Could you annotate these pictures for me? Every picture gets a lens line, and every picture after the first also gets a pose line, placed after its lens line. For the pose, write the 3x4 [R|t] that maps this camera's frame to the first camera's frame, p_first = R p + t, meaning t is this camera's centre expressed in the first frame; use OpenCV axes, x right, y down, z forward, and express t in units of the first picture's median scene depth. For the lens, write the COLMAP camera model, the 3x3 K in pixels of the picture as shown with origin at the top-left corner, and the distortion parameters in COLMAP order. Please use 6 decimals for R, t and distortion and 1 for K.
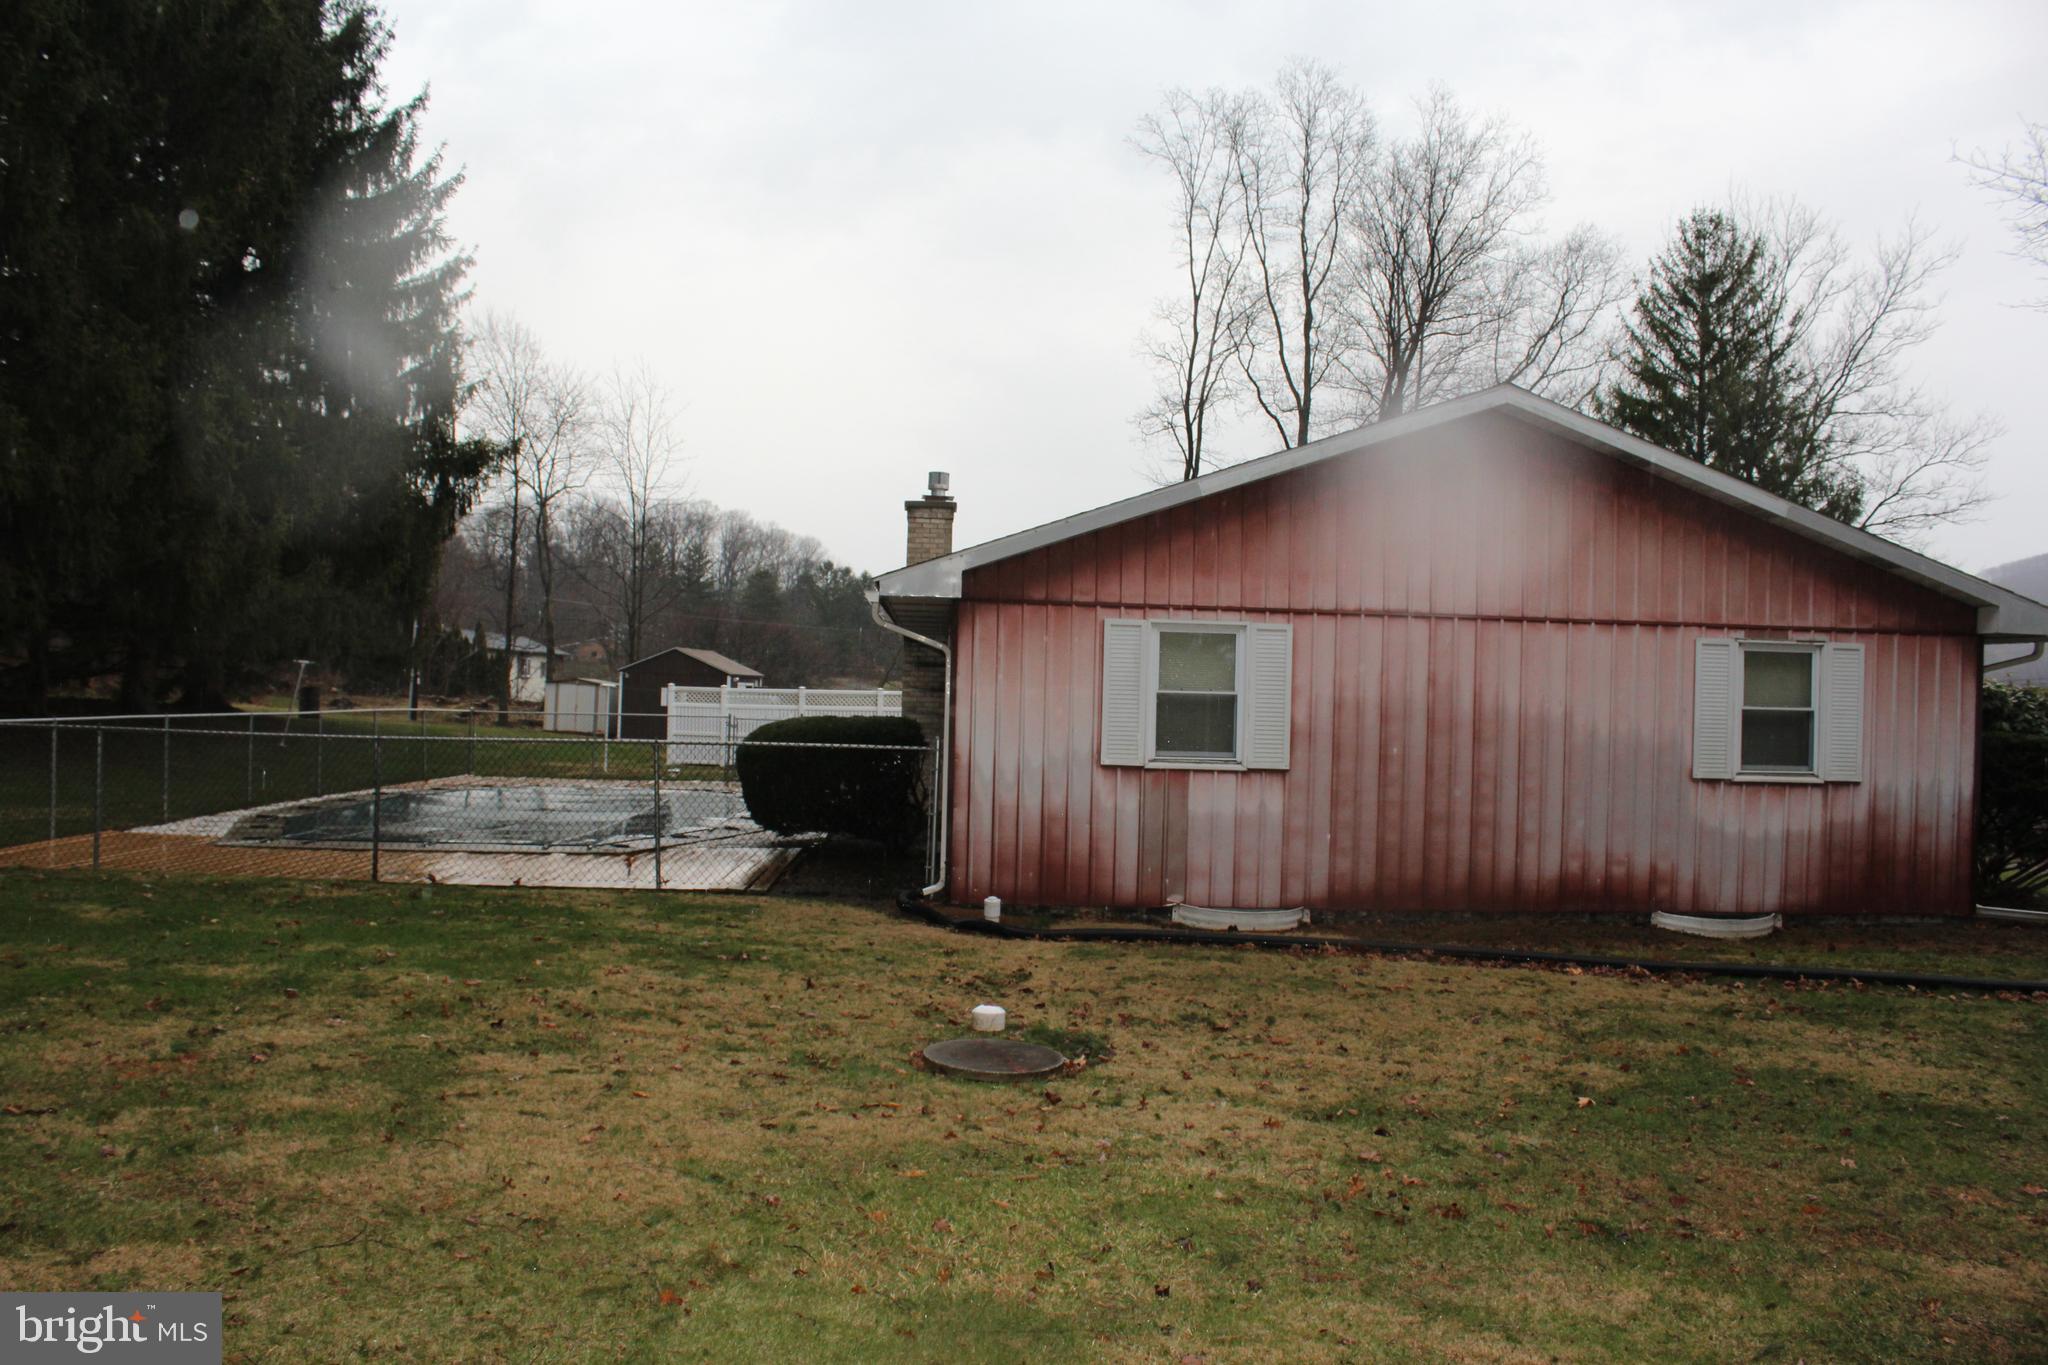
lens RADIAL K [[1660.1, 0, 1024.0], [0, 1660.1, 682.5], [0, 0, 1]] dist [-0.161909, 0.130344]
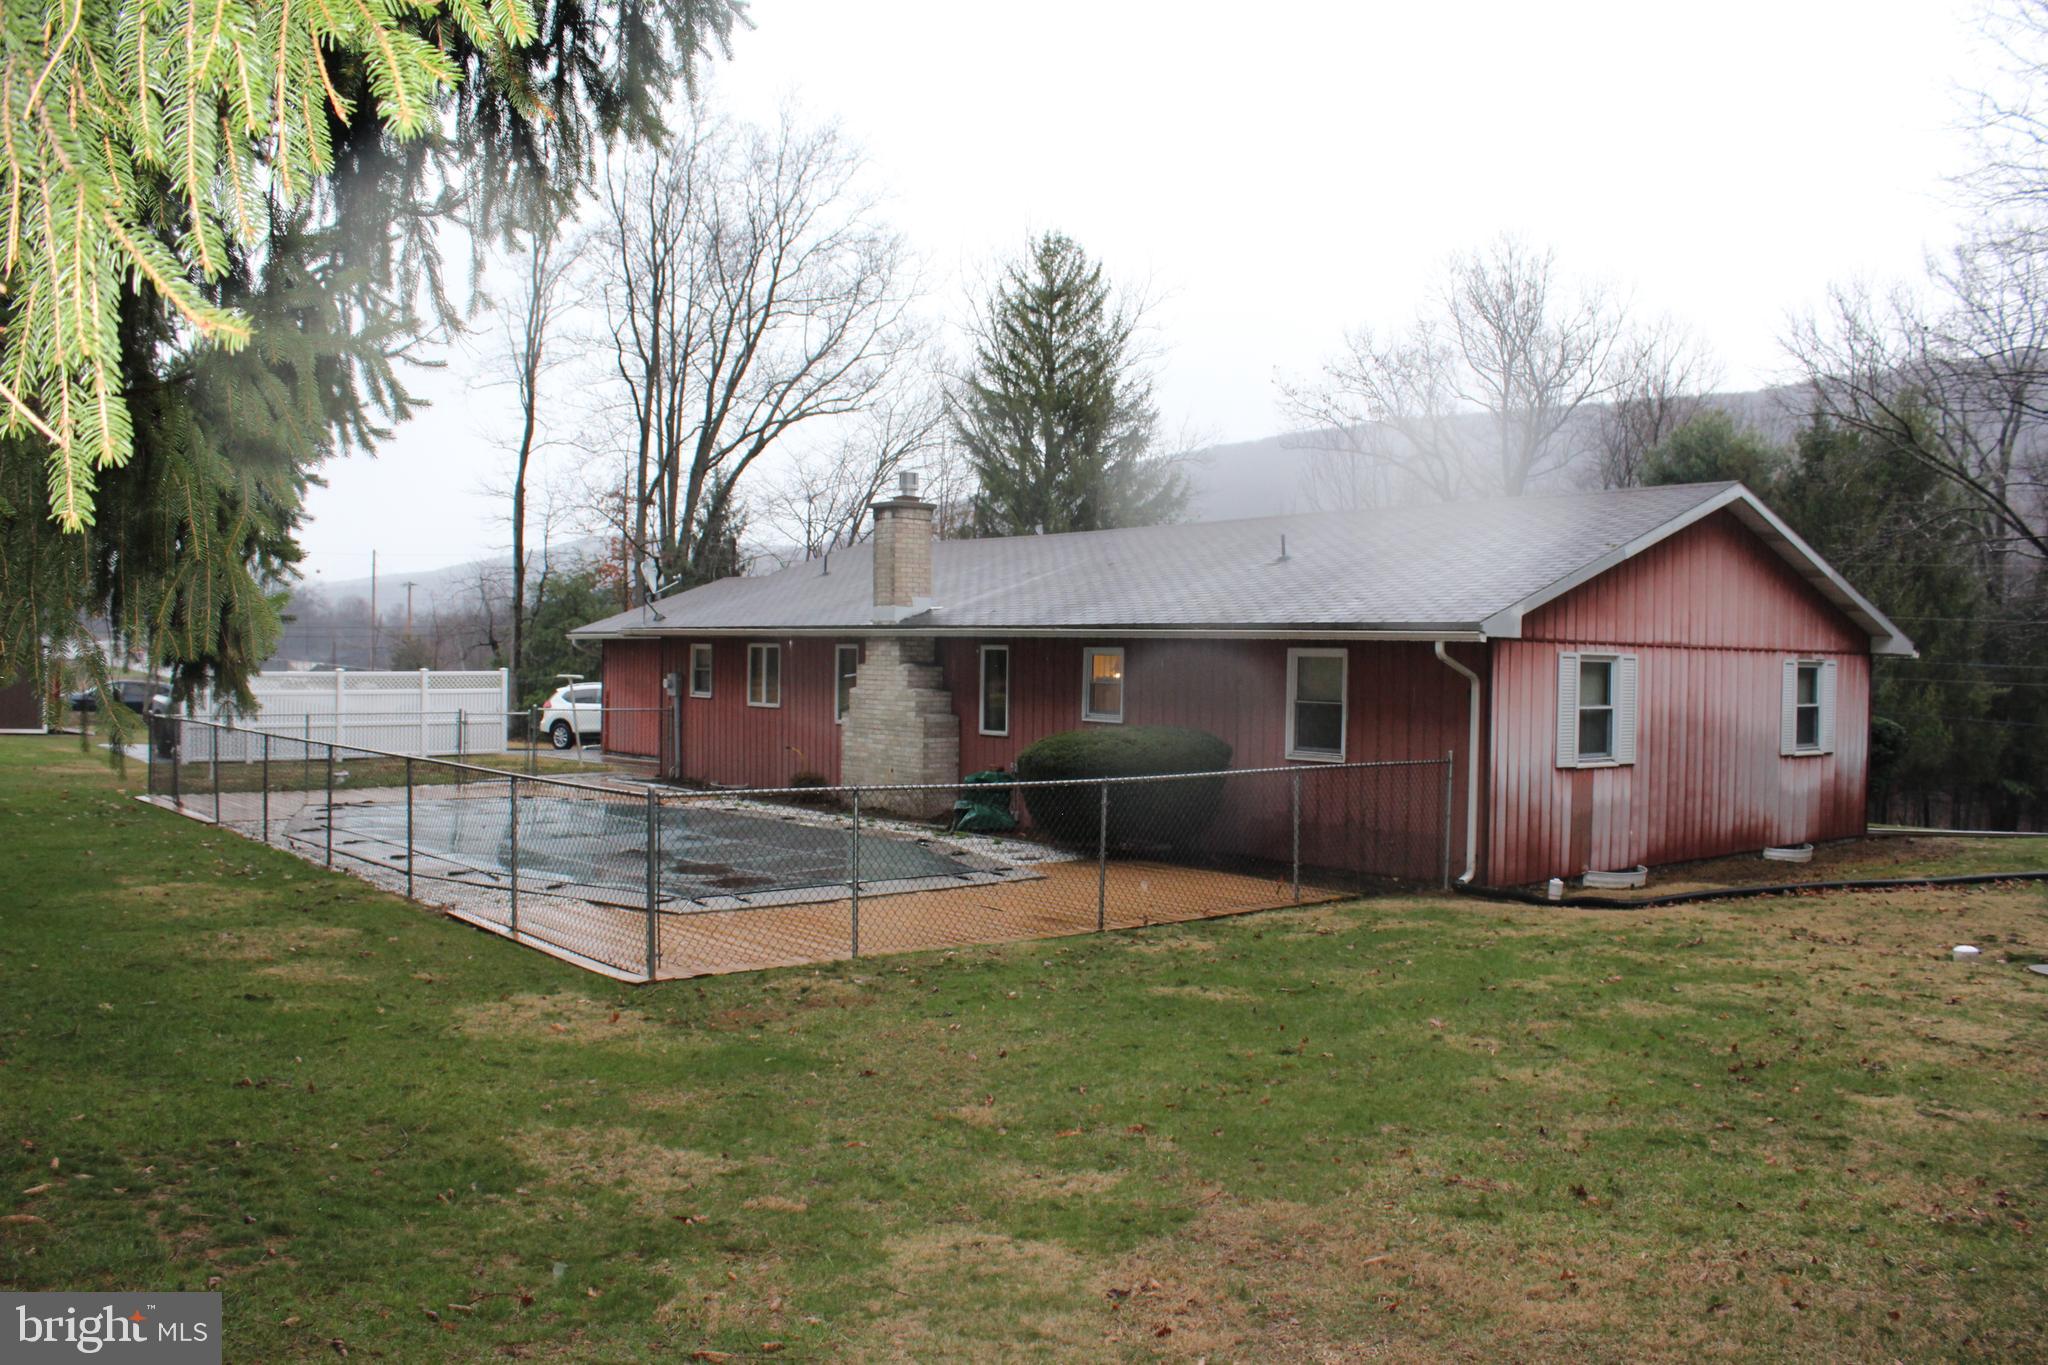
lens RADIAL K [[1660.1, 0, 1024.0], [0, 1660.1, 682.5], [0, 0, 1]] dist [-0.161909, 0.130344]
pose [[0.812007, -0.020605, 0.583284, -1.003728], [-0.001232, 0.999314, 0.037017, -0.060537], [-0.583647, -0.030777, 0.811424, 0.225933]]
